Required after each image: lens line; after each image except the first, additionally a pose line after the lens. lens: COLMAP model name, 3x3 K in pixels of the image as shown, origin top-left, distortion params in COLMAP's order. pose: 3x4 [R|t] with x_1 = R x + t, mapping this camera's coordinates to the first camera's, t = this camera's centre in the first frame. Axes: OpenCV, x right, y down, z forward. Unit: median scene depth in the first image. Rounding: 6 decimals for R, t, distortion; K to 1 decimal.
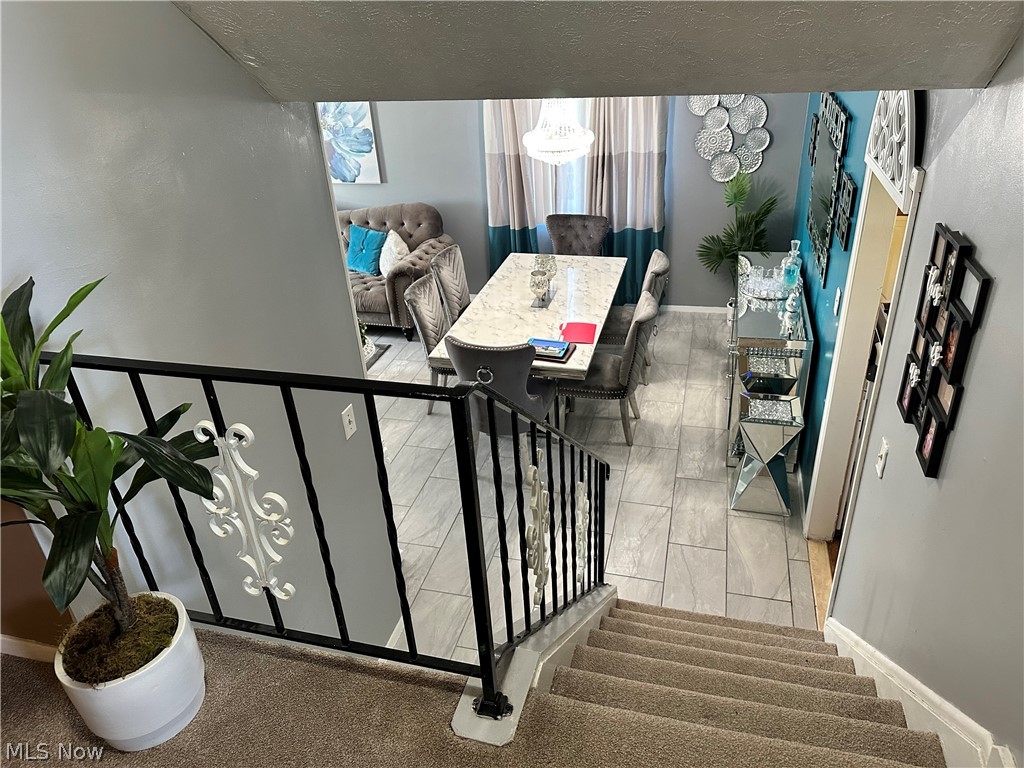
lens RADIAL K [[718.9, 0, 514.1], [0, 718.9, 379.9], [0, 0, 1]] dist [0.095258, -0.119186]
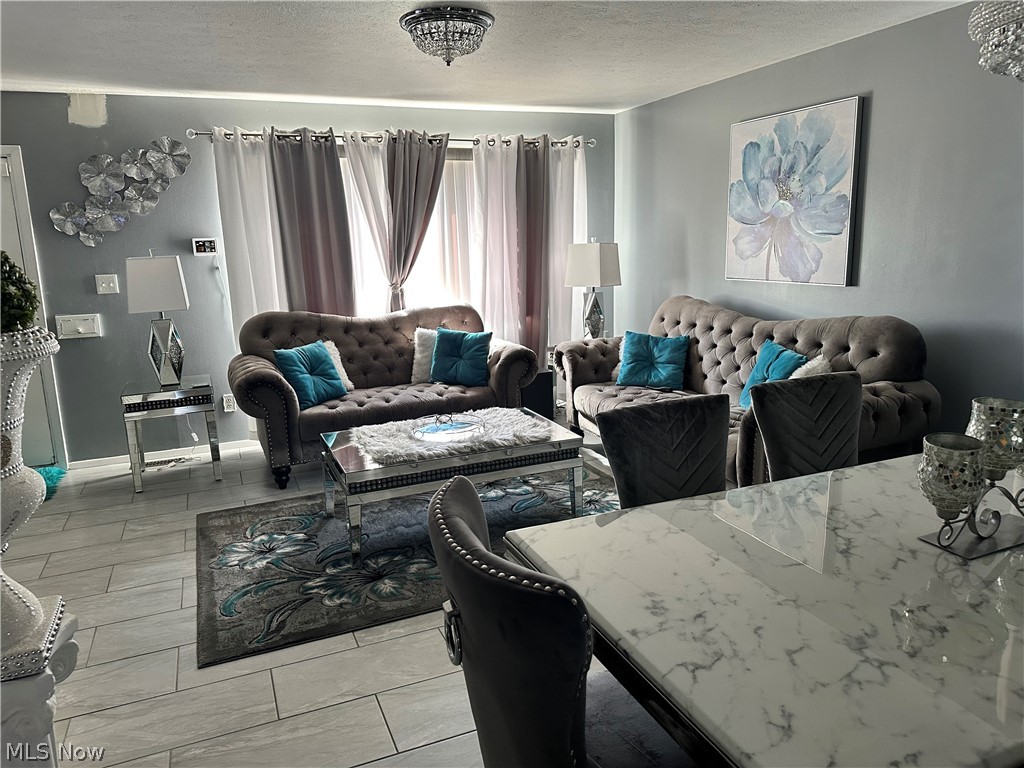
lens RADIAL K [[718.9, 0, 515.5], [0, 718.9, 384.3], [0, 0, 1]] dist [0.095258, -0.119186]
pose [[0.619970, 0.189569, -0.761381, 0.116974], [-0.379690, 0.921675, -0.079691, -0.049597], [0.686639, 0.338495, 0.643388, 0.471131]]
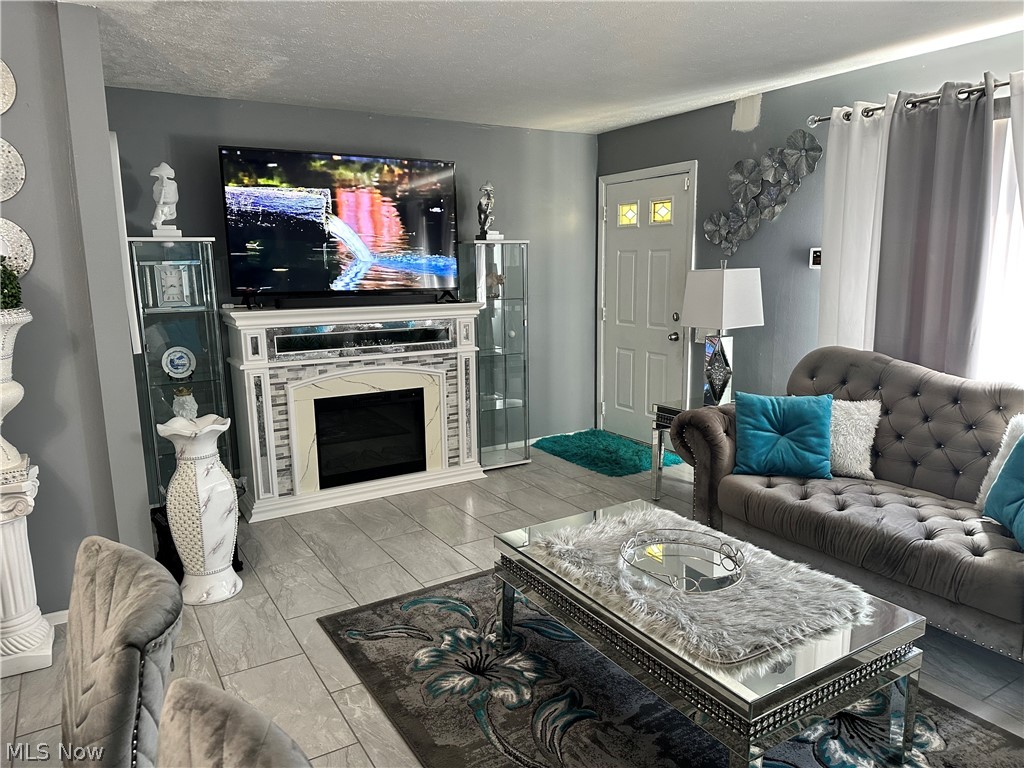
lens RADIAL K [[718.9, 0, 512.5], [0, 718.9, 386.7], [0, 0, 1]] dist [0.095258, -0.119186]
pose [[-0.685224, 0.182879, -0.704999, -0.045145], [-0.312600, 0.800428, 0.511466, -0.263473], [0.657837, 0.570851, -0.491304, 0.877011]]
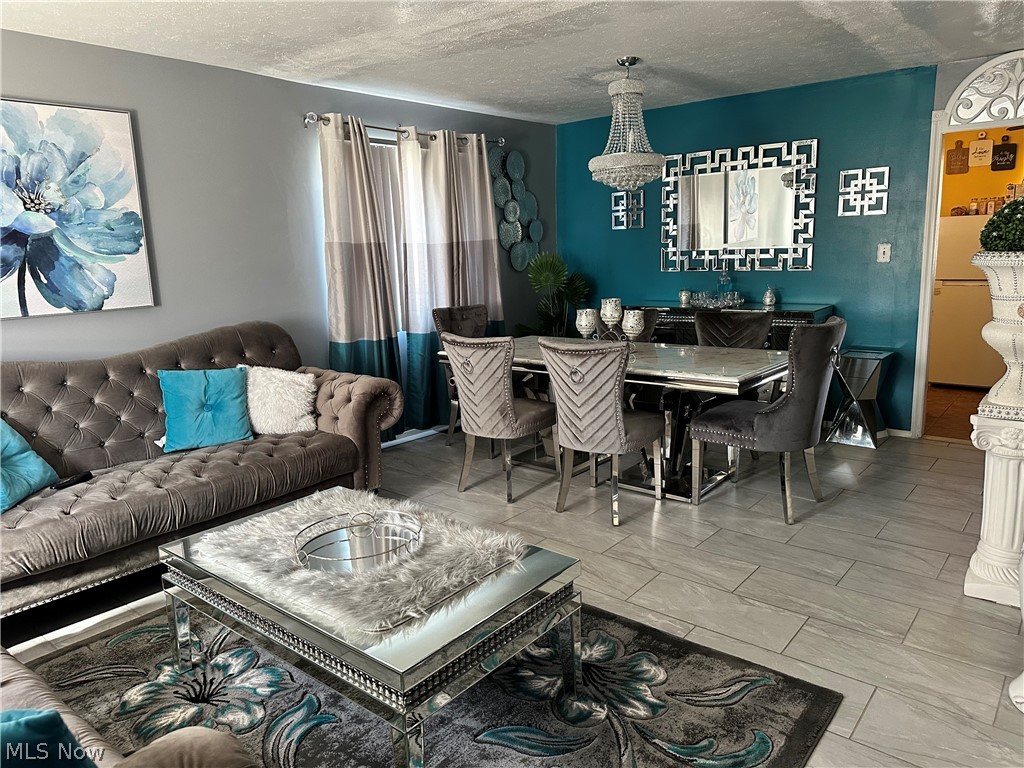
lens RADIAL K [[718.9, 0, 518.4], [0, 718.9, 379.9], [0, 0, 1]] dist [0.095258, -0.119186]
pose [[0.404212, -0.132911, 0.904957, -0.602187], [0.453638, 0.888259, -0.072165, -0.050879], [-0.794245, 0.439693, 0.419338, 0.569941]]
